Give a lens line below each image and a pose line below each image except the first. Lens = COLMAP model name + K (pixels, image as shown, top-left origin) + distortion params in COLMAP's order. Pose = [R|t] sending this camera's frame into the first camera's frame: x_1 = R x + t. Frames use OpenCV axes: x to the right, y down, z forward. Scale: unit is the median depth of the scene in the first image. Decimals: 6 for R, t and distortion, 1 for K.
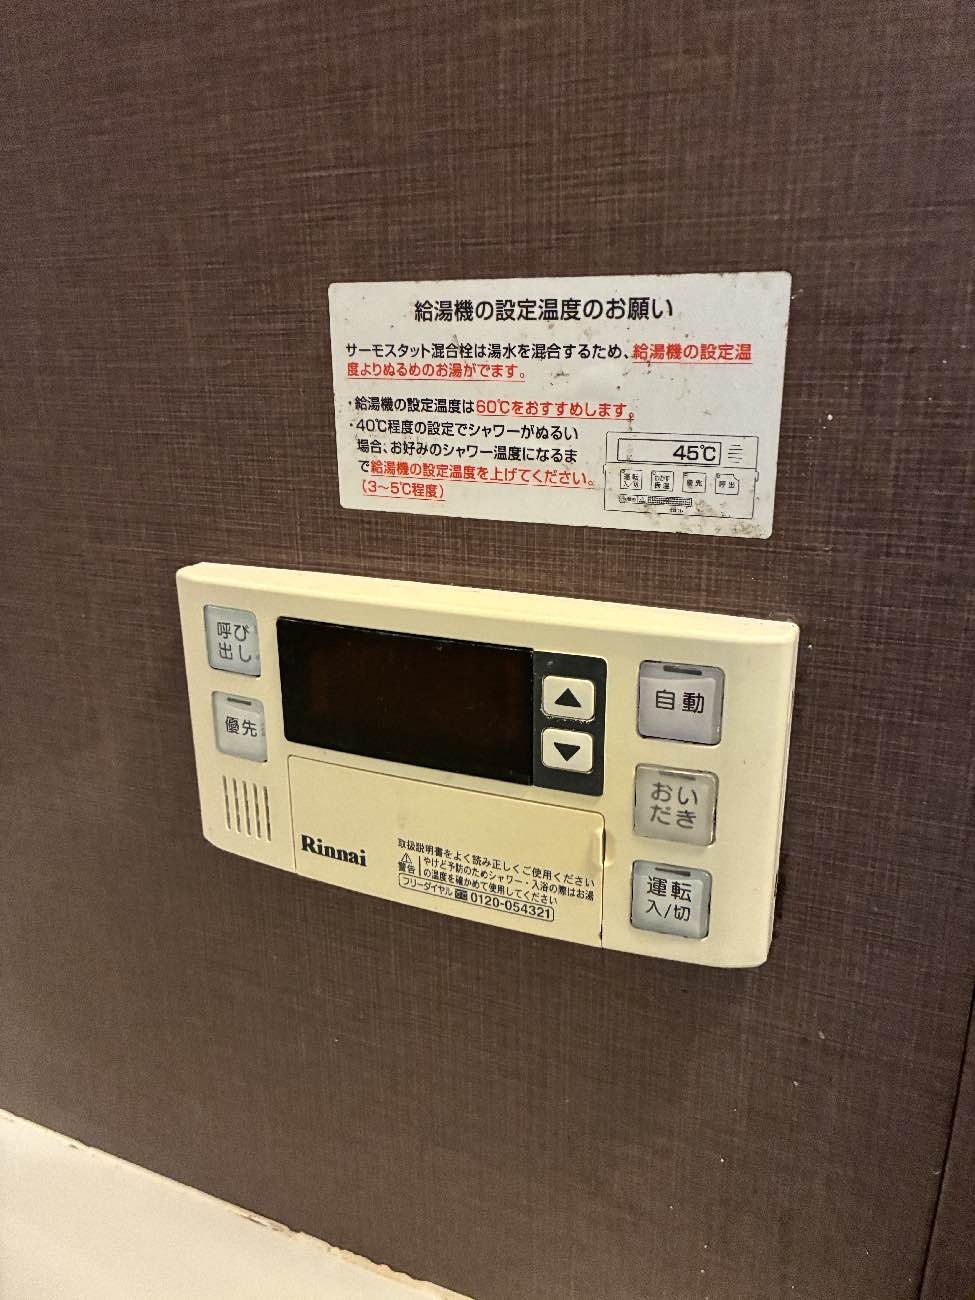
lens RADIAL K [[988.8, 0, 487.5], [0, 988.8, 650.0], [0, 0, 1]] dist [-0.000802, 0.001341]
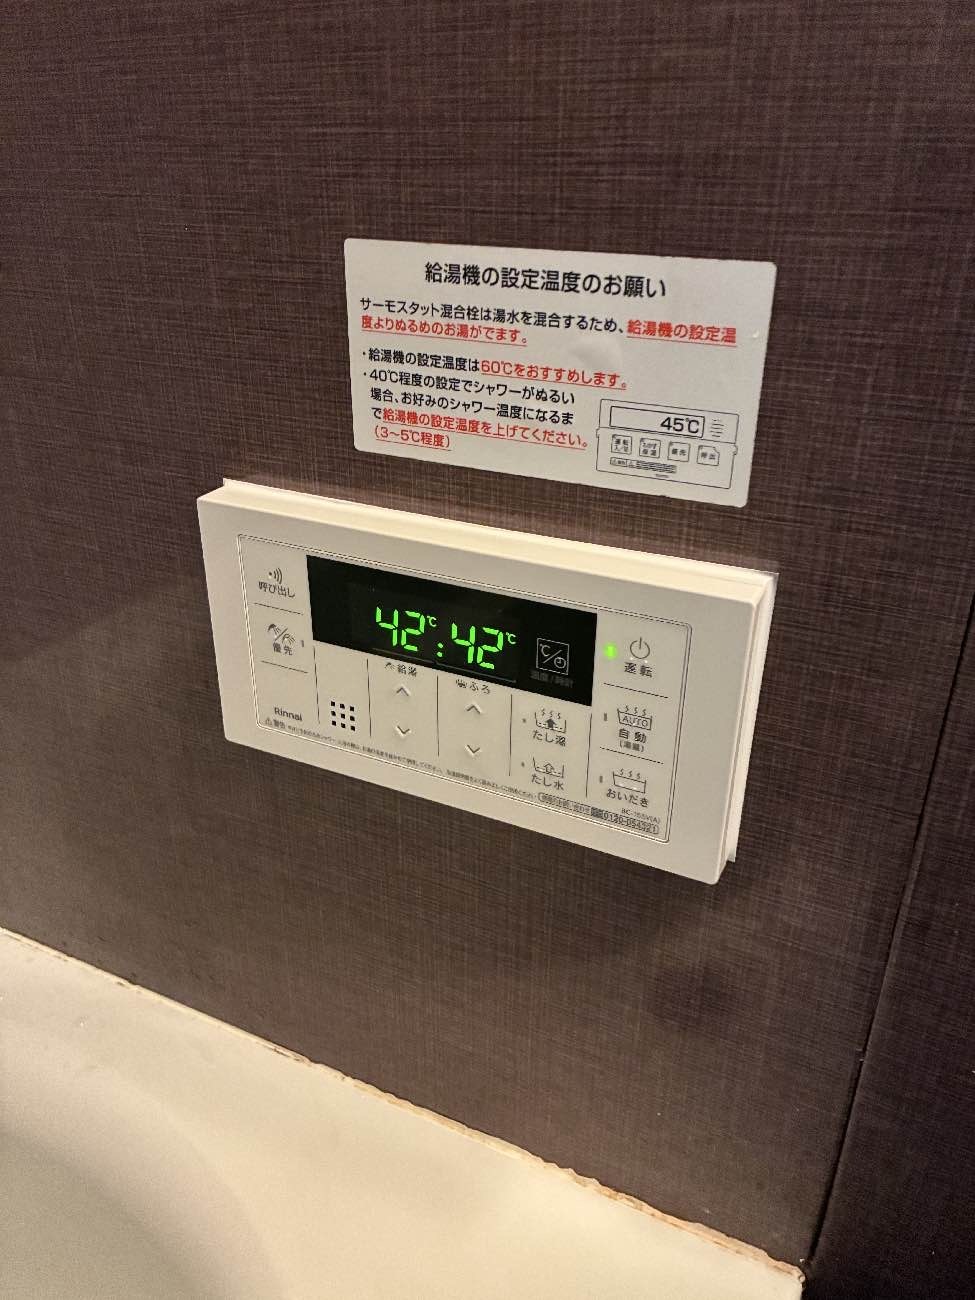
lens RADIAL K [[988.8, 0, 487.5], [0, 988.8, 650.0], [0, 0, 1]] dist [-0.000802, 0.001341]
pose [[0.999346, 0.029937, -0.020269, 0.027598], [-0.026563, 0.988317, 0.150077, -0.109437], [0.024525, -0.149440, 0.988467, -0.105934]]
